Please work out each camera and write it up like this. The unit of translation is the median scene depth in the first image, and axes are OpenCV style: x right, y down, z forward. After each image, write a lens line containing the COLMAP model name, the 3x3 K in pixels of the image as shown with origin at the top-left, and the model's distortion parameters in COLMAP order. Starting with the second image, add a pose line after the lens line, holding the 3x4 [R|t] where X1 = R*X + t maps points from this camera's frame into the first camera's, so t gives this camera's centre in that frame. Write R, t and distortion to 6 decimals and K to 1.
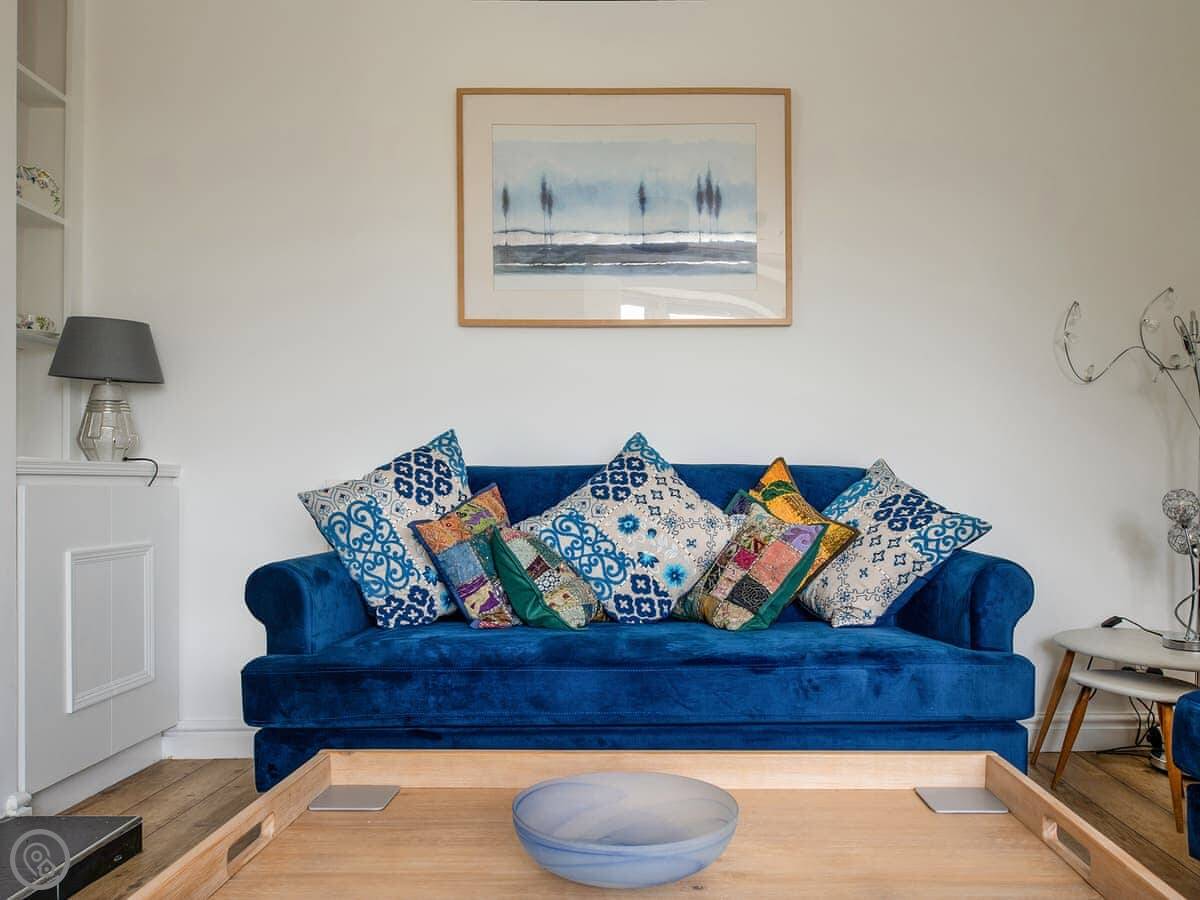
lens RADIAL K [[954.0, 0, 652.0], [0, 954.0, 496.8], [0, 0, 1]] dist [0.003676, 0.002889]
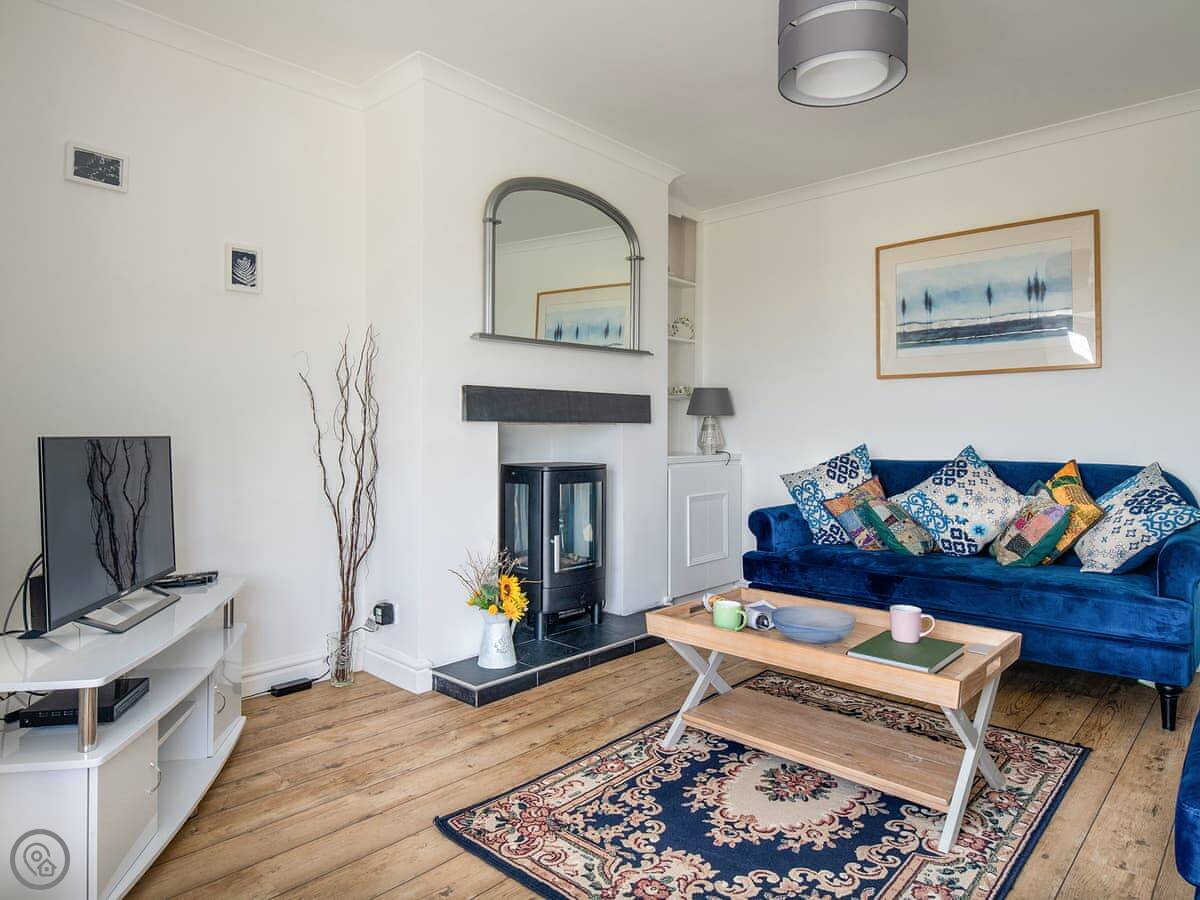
lens RADIAL K [[731.9, 0, 600.0], [0, 731.9, 450.0], [0, 0, 1]] dist [-0.003983, -0.001827]
pose [[0.737580, 0.014203, -0.675110, 0.409217], [-0.003076, 0.999839, 0.017674, -0.084104], [0.675253, -0.010959, 0.737505, -0.430633]]
